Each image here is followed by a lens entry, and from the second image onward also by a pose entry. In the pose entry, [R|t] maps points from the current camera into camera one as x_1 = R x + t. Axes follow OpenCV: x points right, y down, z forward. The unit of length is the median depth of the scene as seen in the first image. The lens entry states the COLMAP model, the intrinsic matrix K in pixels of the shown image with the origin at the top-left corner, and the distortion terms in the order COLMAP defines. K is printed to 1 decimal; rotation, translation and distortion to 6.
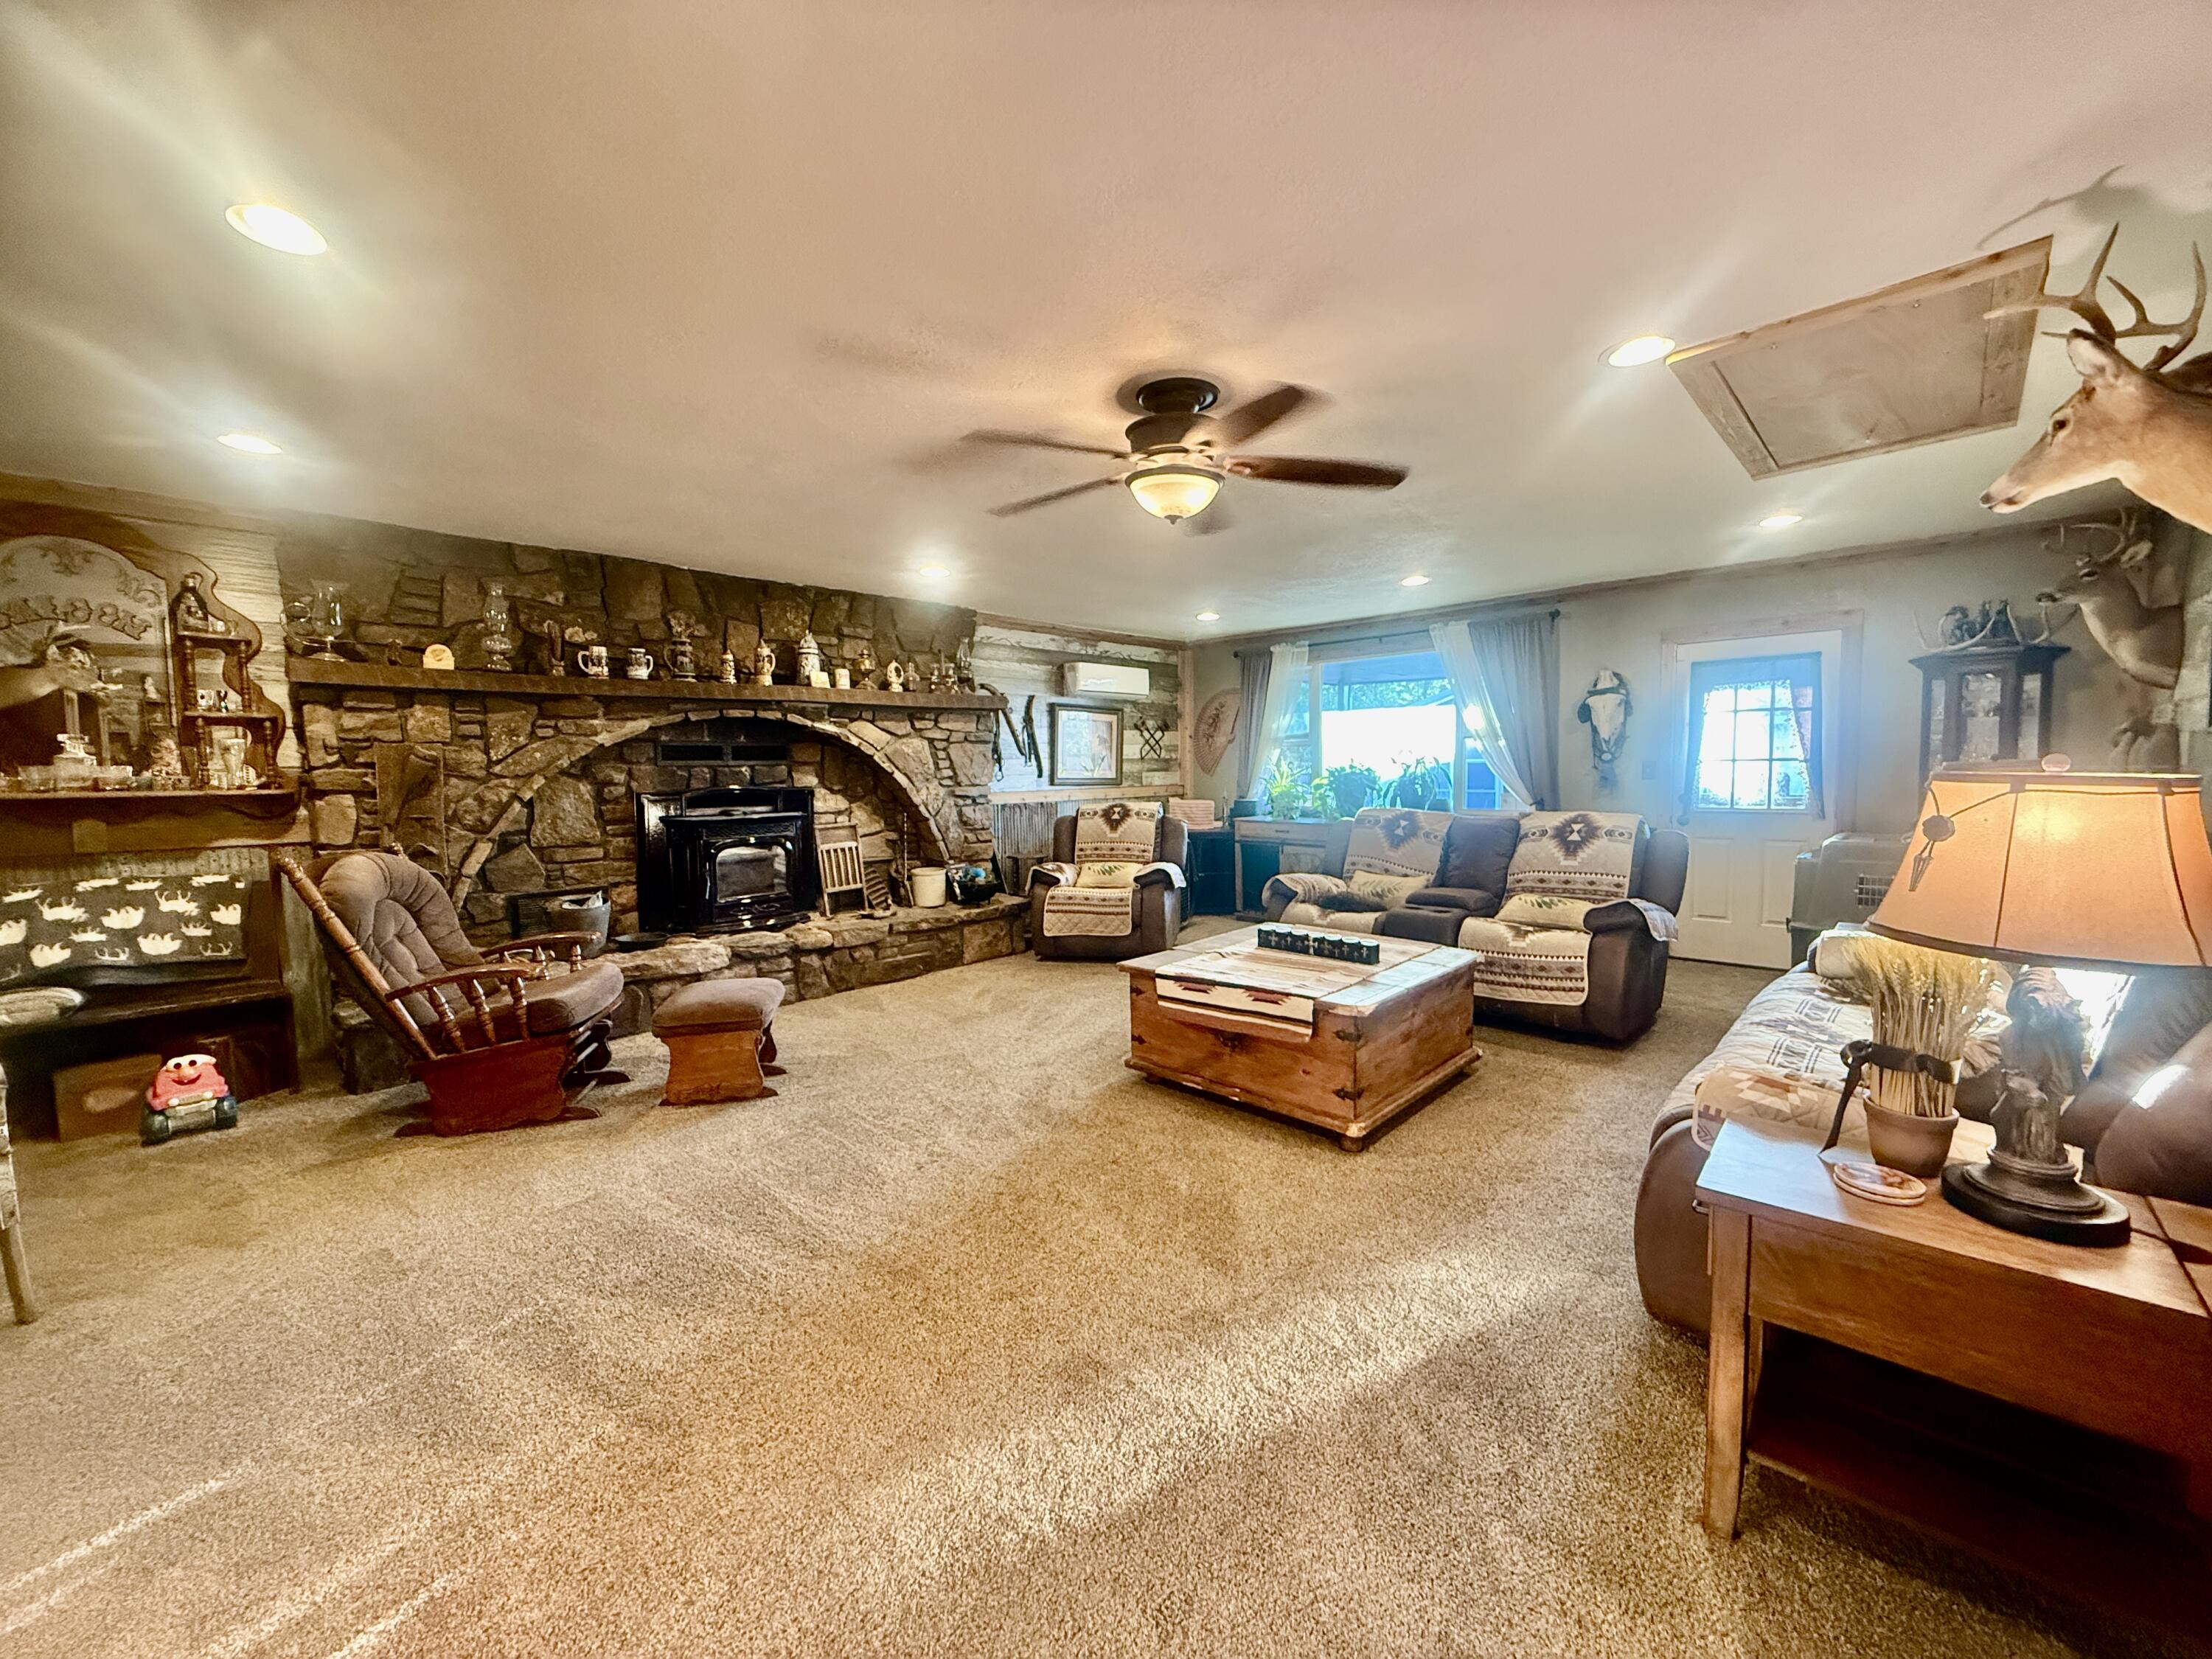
lens RADIAL K [[878.7, 0, 1093.7], [0, 878.7, 832.0], [0, 0, 1]] dist [-0.000722, -0.000340]
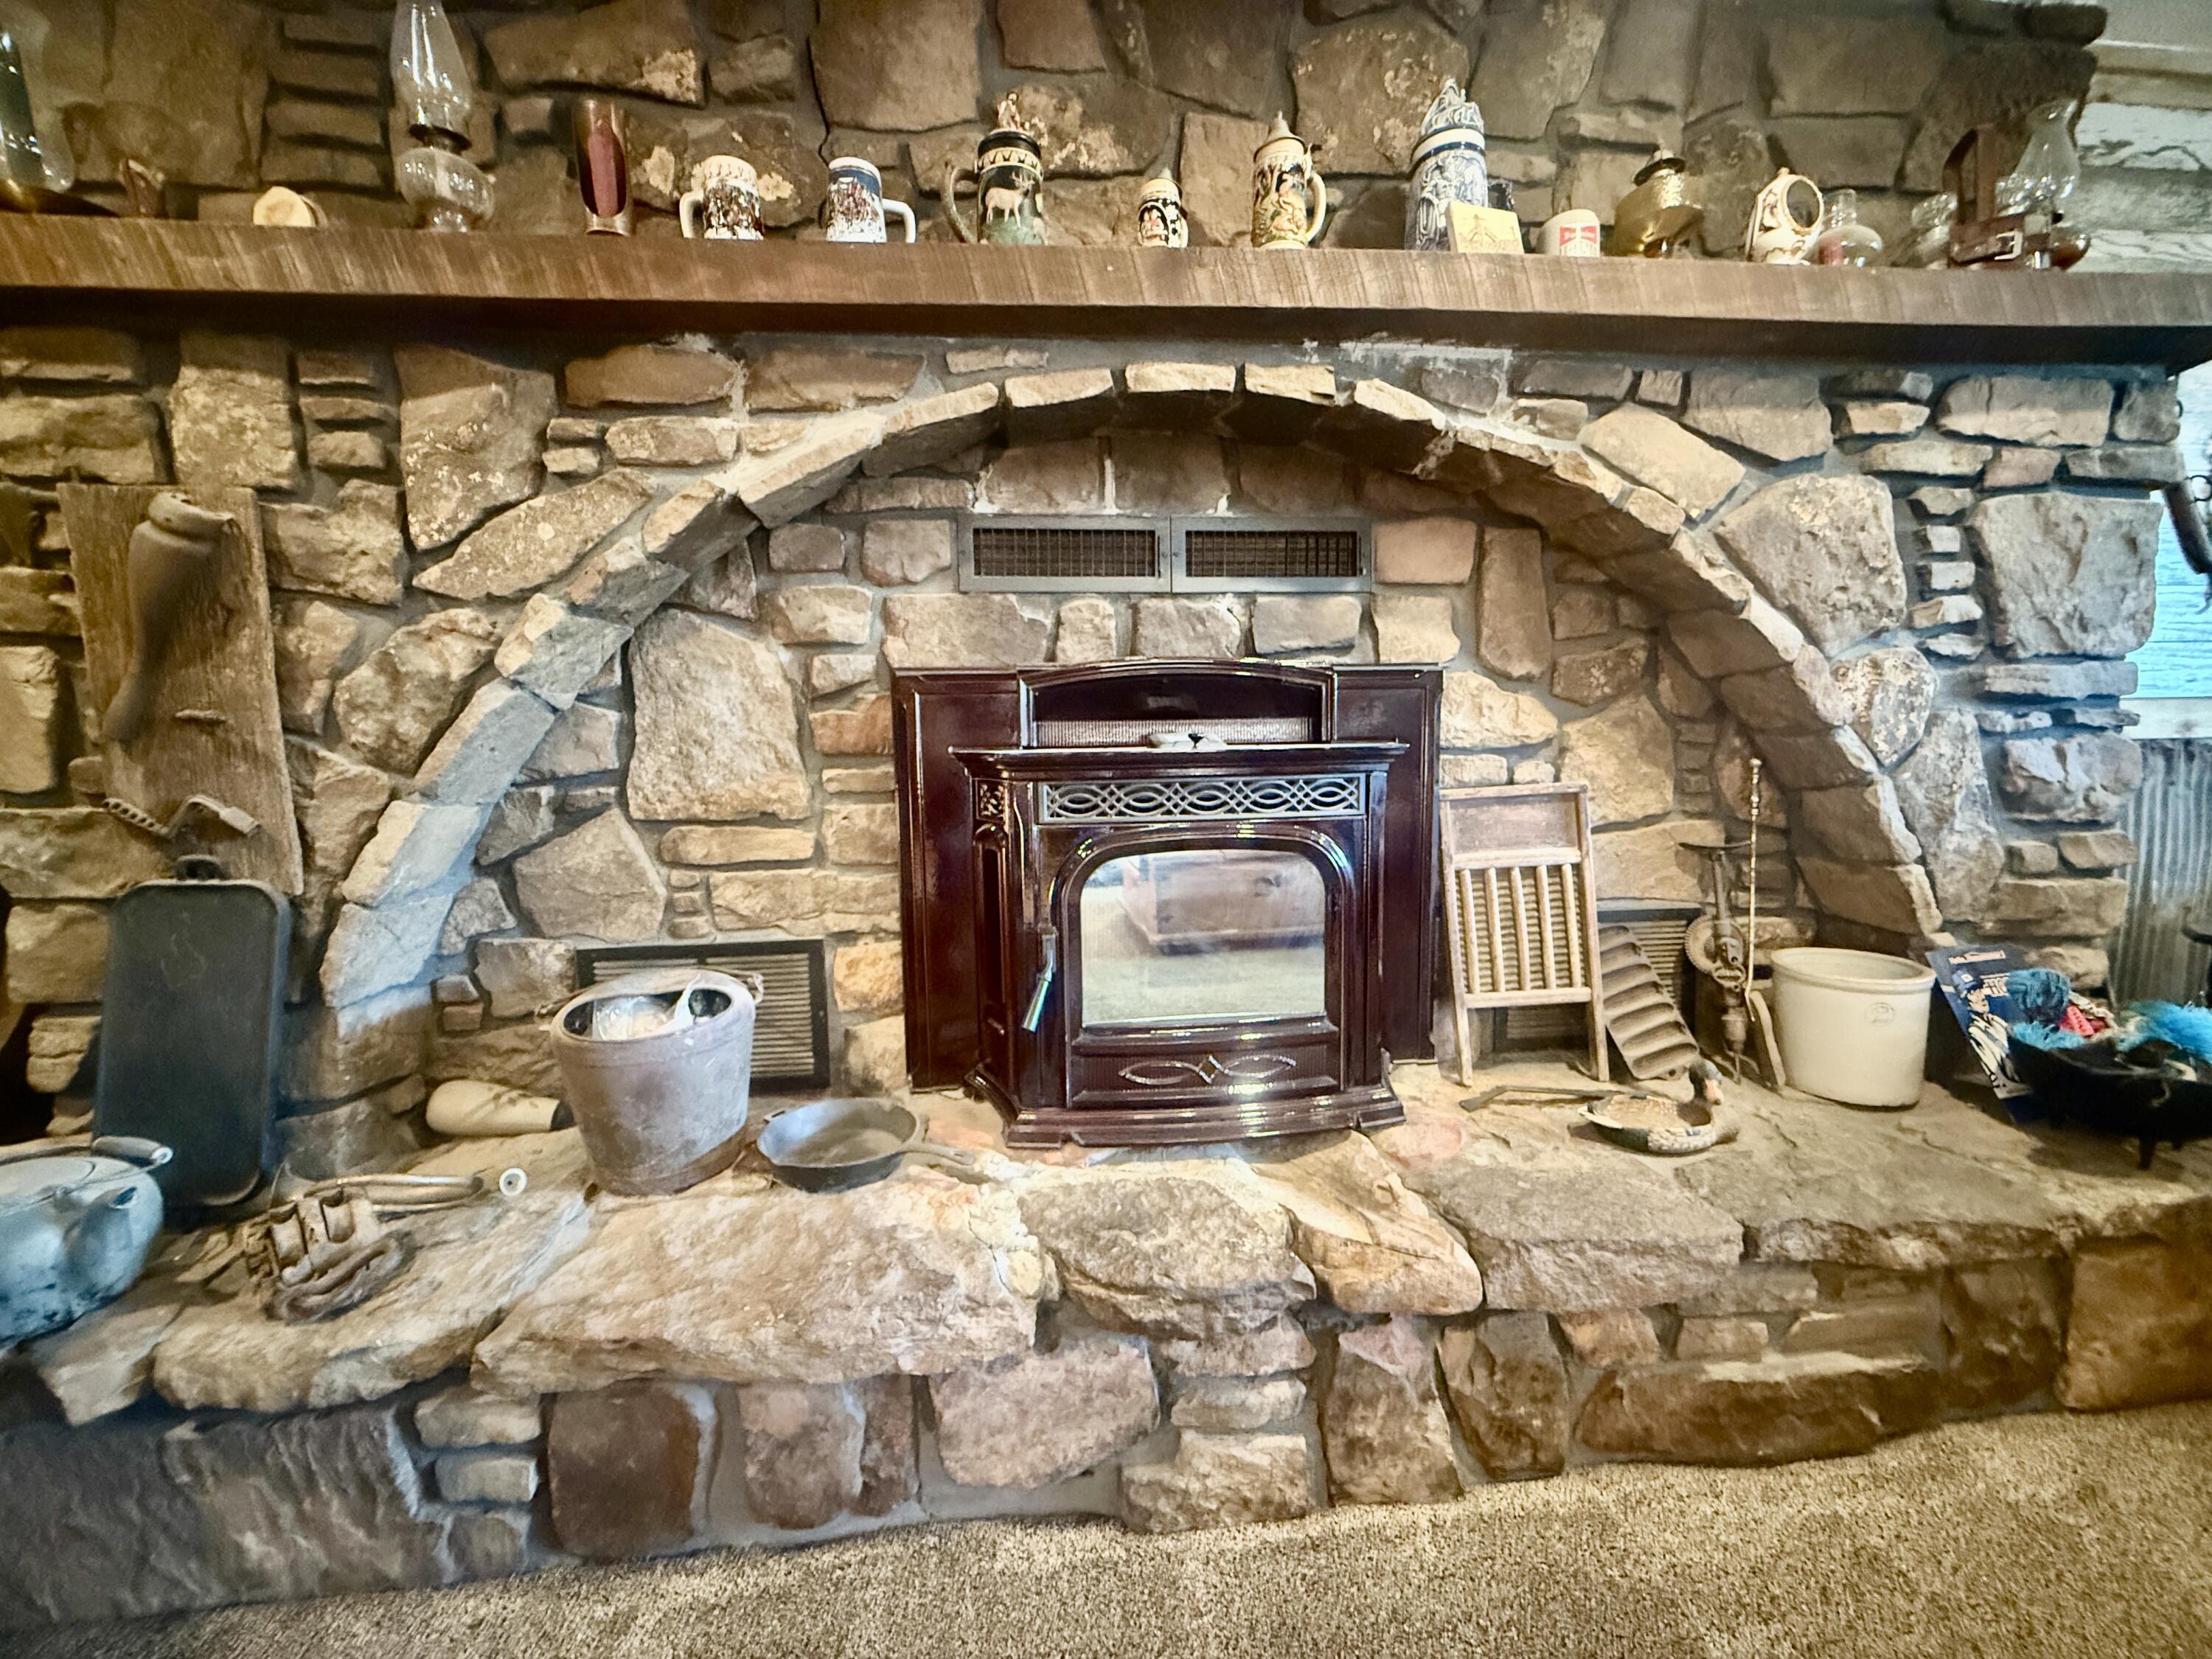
lens RADIAL K [[878.7, 0, 1099.7], [0, 878.7, 825.9], [0, 0, 1]] dist [-0.000722, -0.000340]
pose [[0.767662, 0.057246, -0.638293, -0.214208], [-0.039775, 0.998338, 0.041701, -0.002356], [0.639619, -0.006624, 0.768663, 0.694823]]
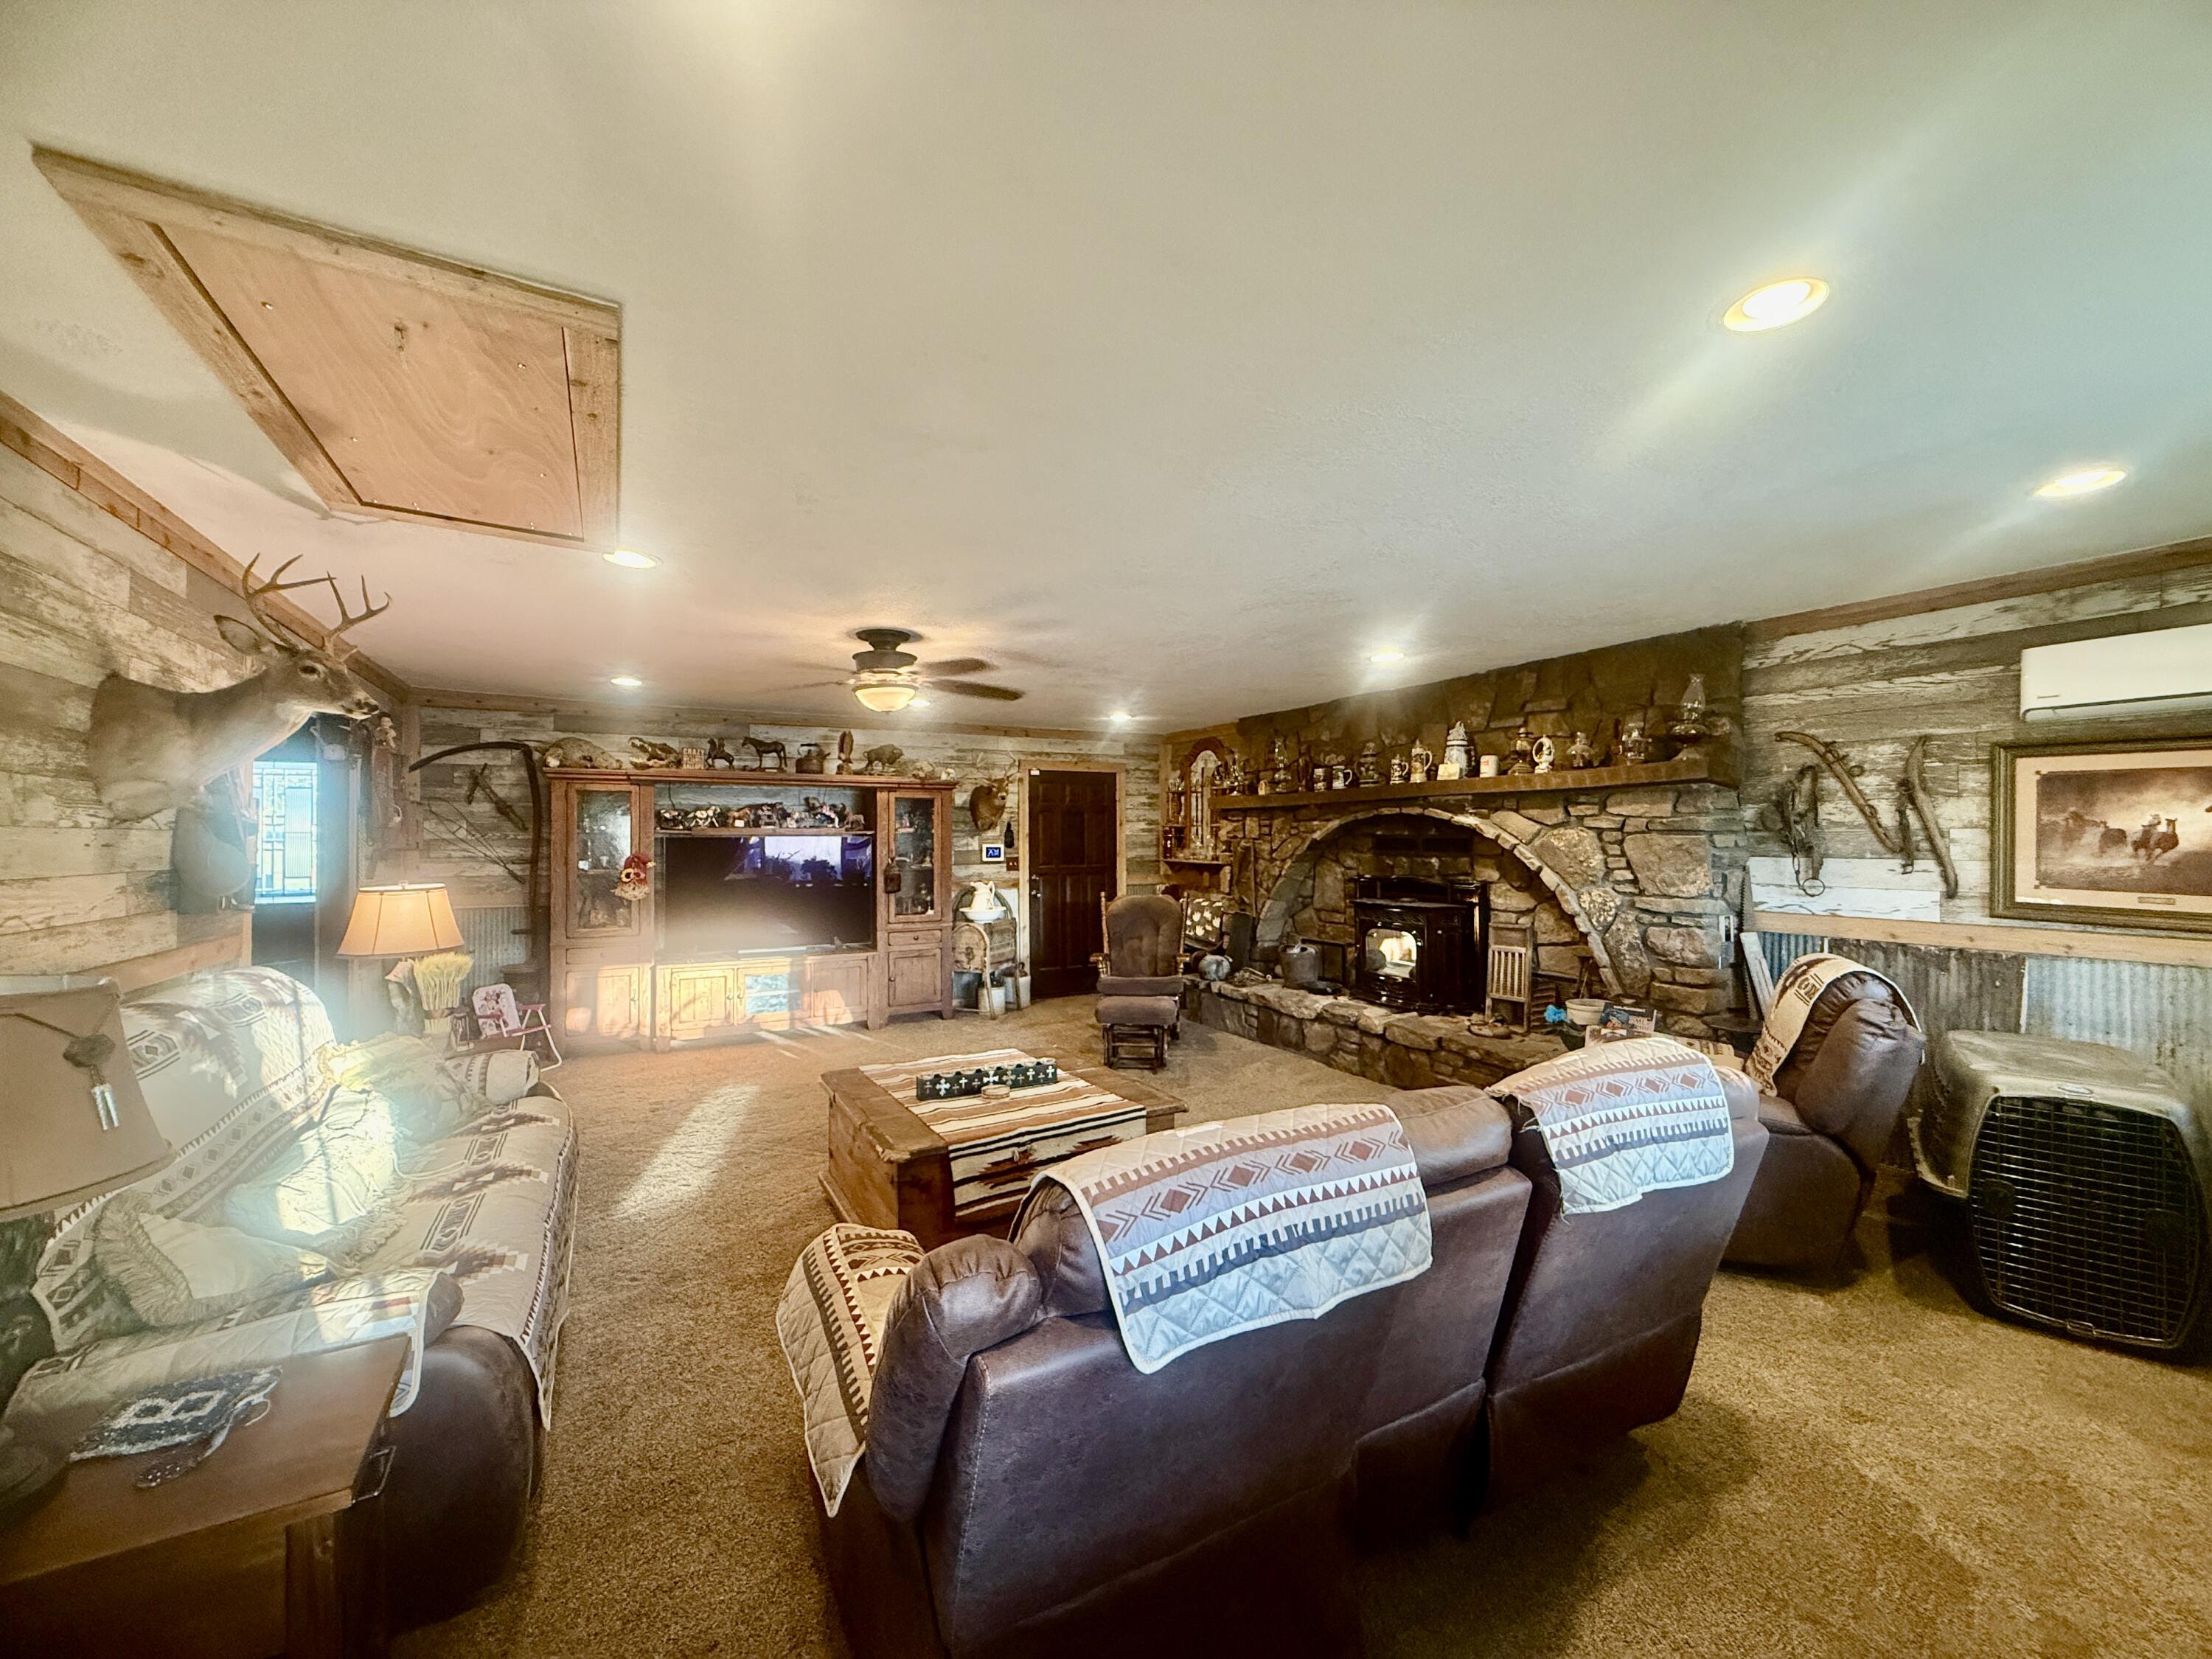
lens RADIAL K [[878.7, 0, 1104.5], [0, 878.7, 838.7], [0, 0, 1]] dist [-0.000722, -0.000340]
pose [[-0.281535, 0.014909, -0.959435, 0.708970], [-0.066765, 0.997152, 0.035087, -0.103938], [0.957225, 0.073935, -0.279738, 0.877801]]
